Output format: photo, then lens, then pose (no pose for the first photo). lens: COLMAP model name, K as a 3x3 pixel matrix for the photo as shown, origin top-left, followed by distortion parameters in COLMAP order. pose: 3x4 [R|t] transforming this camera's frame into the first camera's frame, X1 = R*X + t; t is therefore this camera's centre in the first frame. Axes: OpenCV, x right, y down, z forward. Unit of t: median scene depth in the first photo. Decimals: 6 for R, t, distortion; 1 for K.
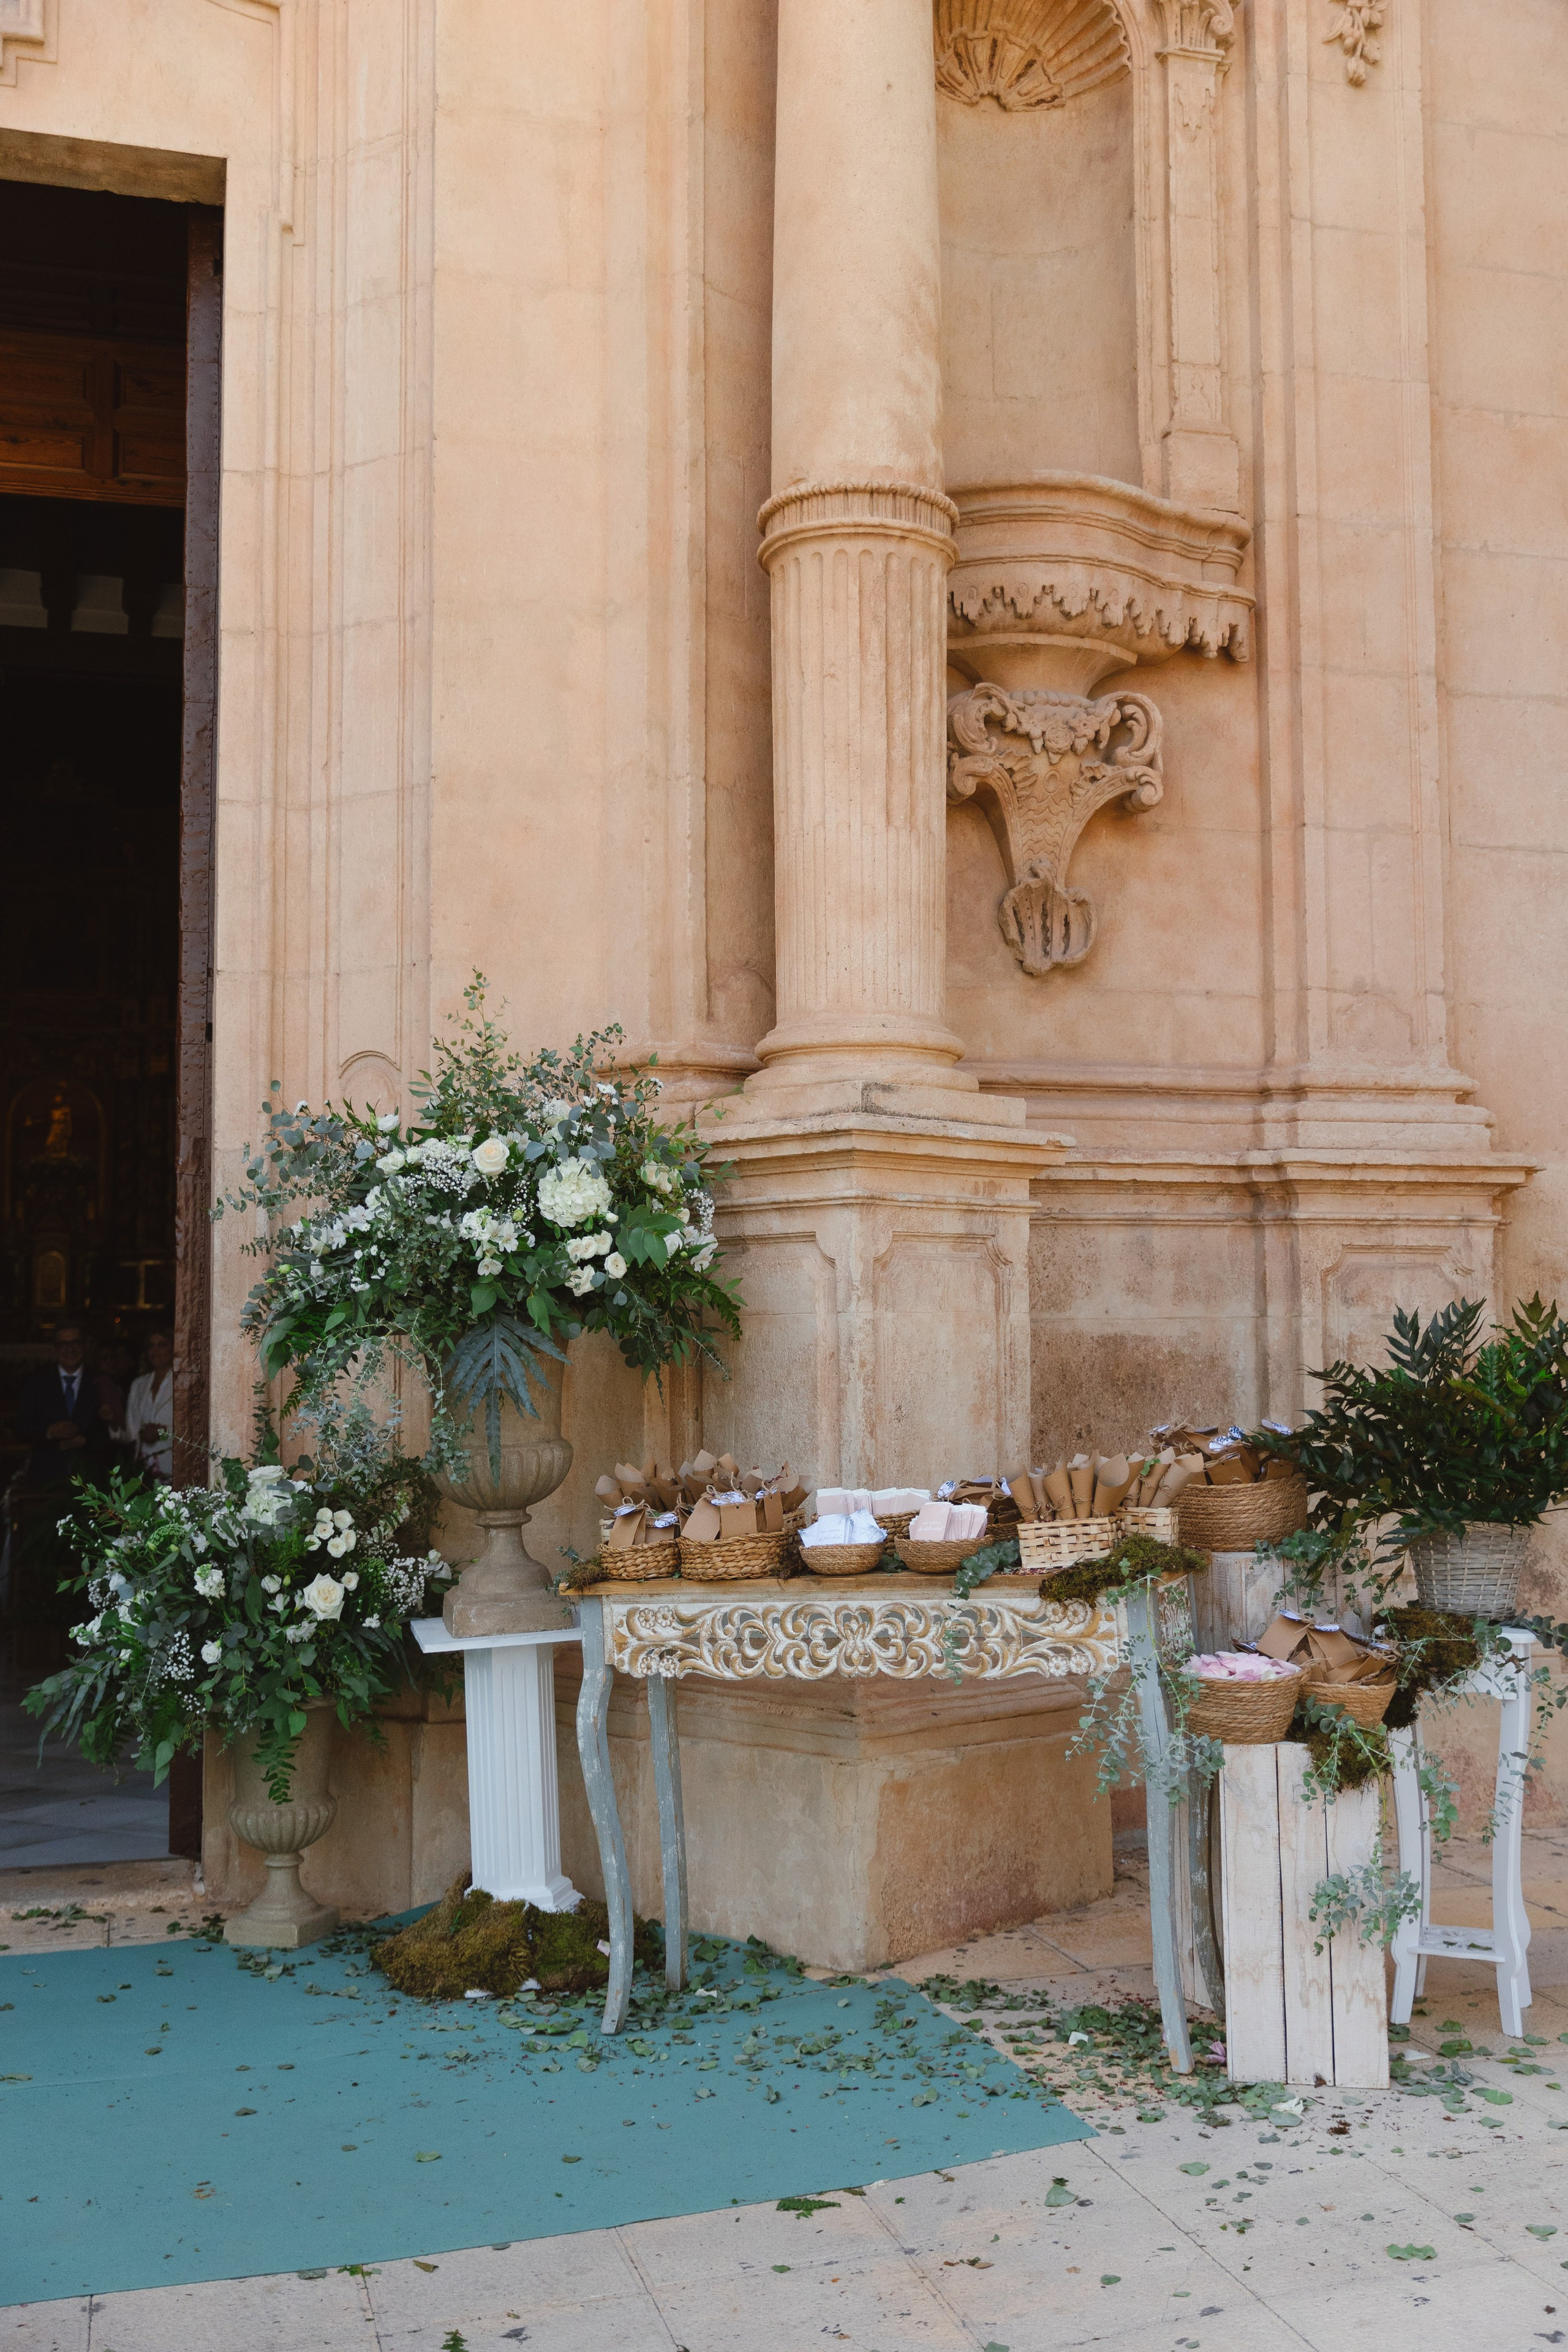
lens RADIAL K [[2379.7, 0, 784.4], [0, 2379.7, 1177.5], [0, 0, 1]] dist [0.005664, 0.000000]
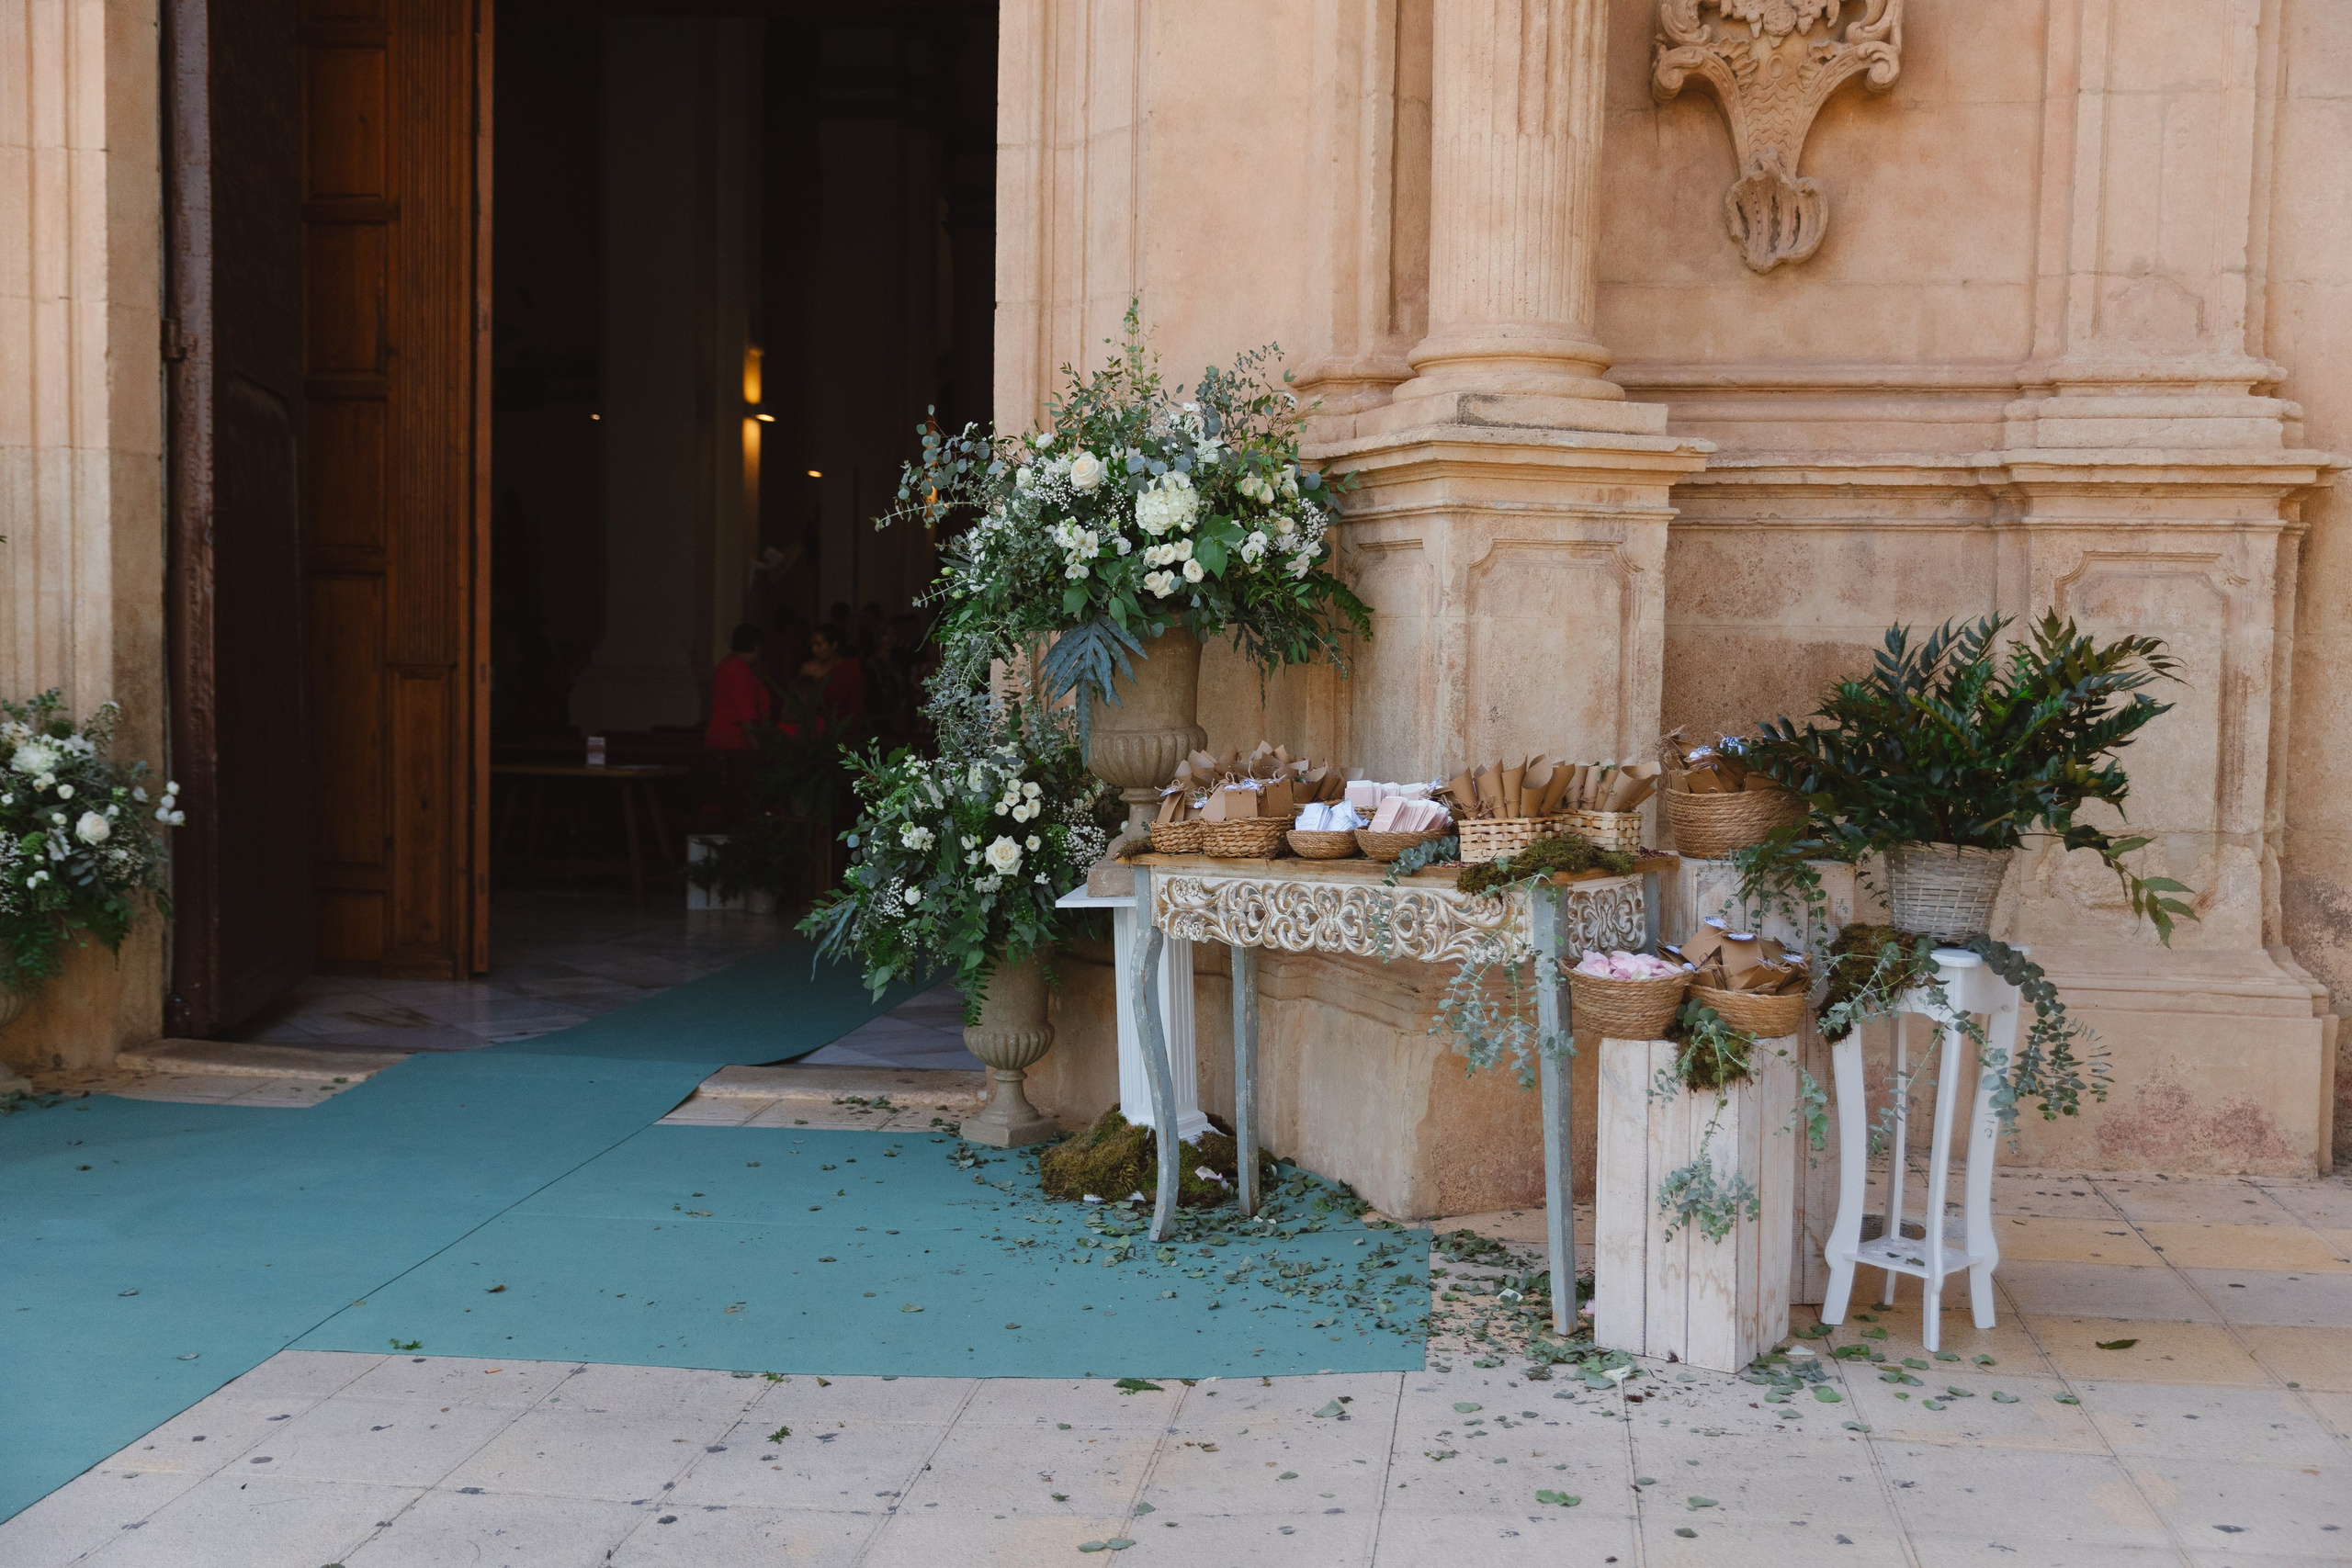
lens RADIAL K [[2379.5, 0, 1255.6], [0, 2379.5, 800.5], [0, 0, 1]] dist [0.005664, 0.000000]
pose [[0.912943, 0.047087, -0.405362, 0.387849], [0.009909, 0.990470, 0.137370, -0.008082], [0.407968, -0.129427, 0.903776, 0.007391]]
